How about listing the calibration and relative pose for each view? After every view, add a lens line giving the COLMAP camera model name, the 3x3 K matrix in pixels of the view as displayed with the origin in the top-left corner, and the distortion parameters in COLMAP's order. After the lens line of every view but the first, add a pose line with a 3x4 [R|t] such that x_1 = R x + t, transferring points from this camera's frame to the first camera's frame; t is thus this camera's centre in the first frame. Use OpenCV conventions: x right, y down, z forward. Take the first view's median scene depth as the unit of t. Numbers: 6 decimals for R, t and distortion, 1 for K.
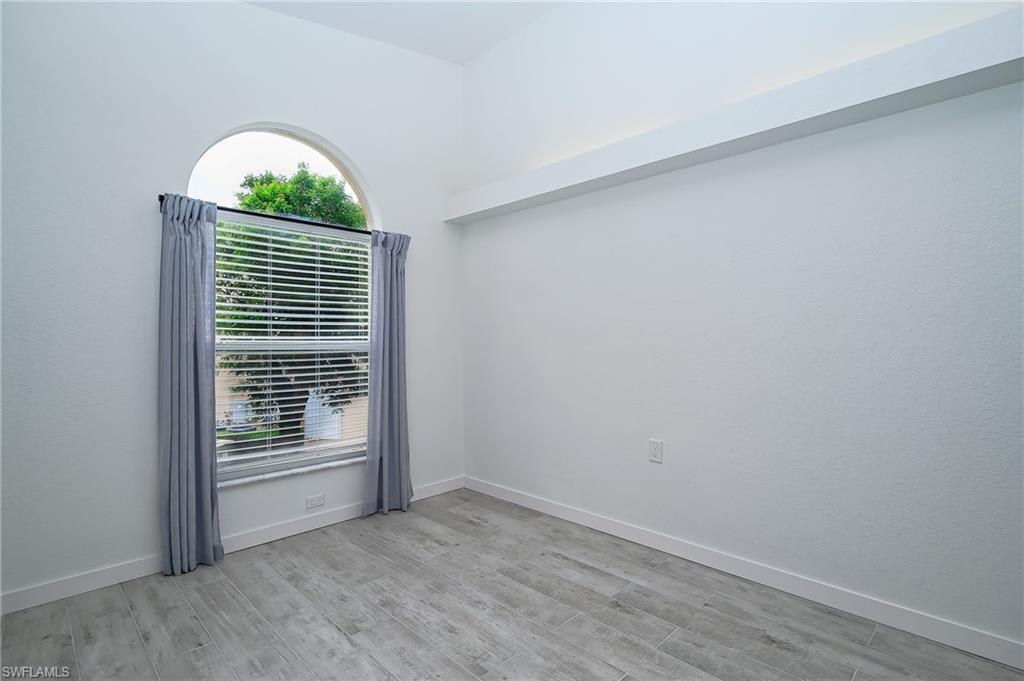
lens RADIAL K [[493.5, 0, 510.8], [0, 493.5, 337.3], [0, 0, 1]] dist [0.001160, 0.000937]
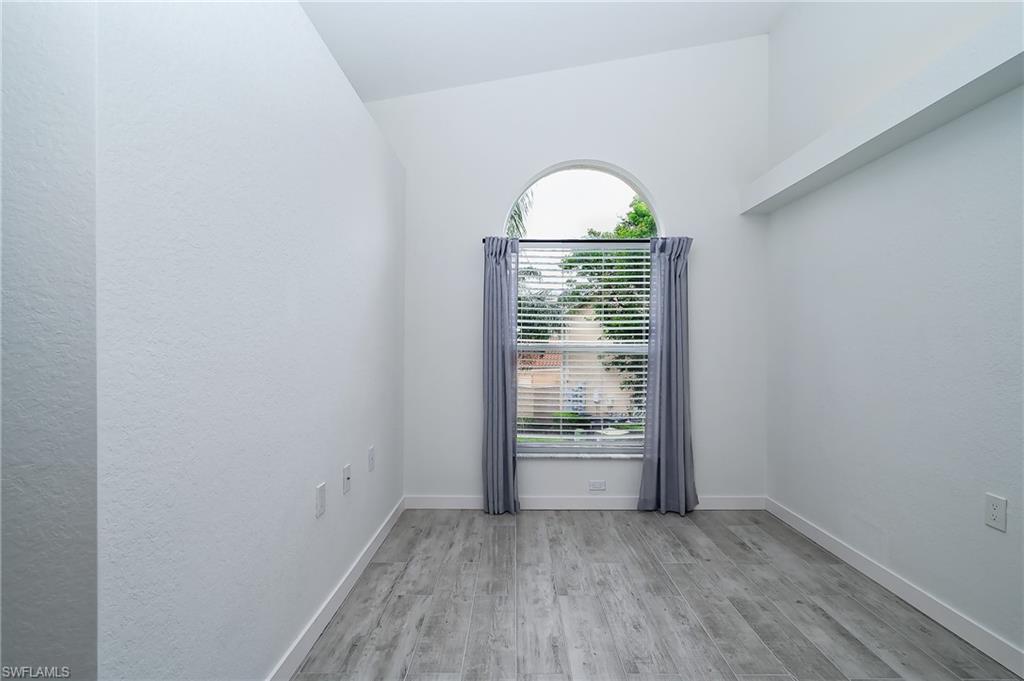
lens RADIAL K [[493.5, 0, 507.9], [0, 493.5, 343.5], [0, 0, 1]] dist [0.001160, 0.000937]
pose [[0.702820, 0.003665, -0.711358, 0.314009], [0.000682, 0.999983, 0.005827, -0.001253], [0.711367, -0.004580, 0.702806, 0.068182]]
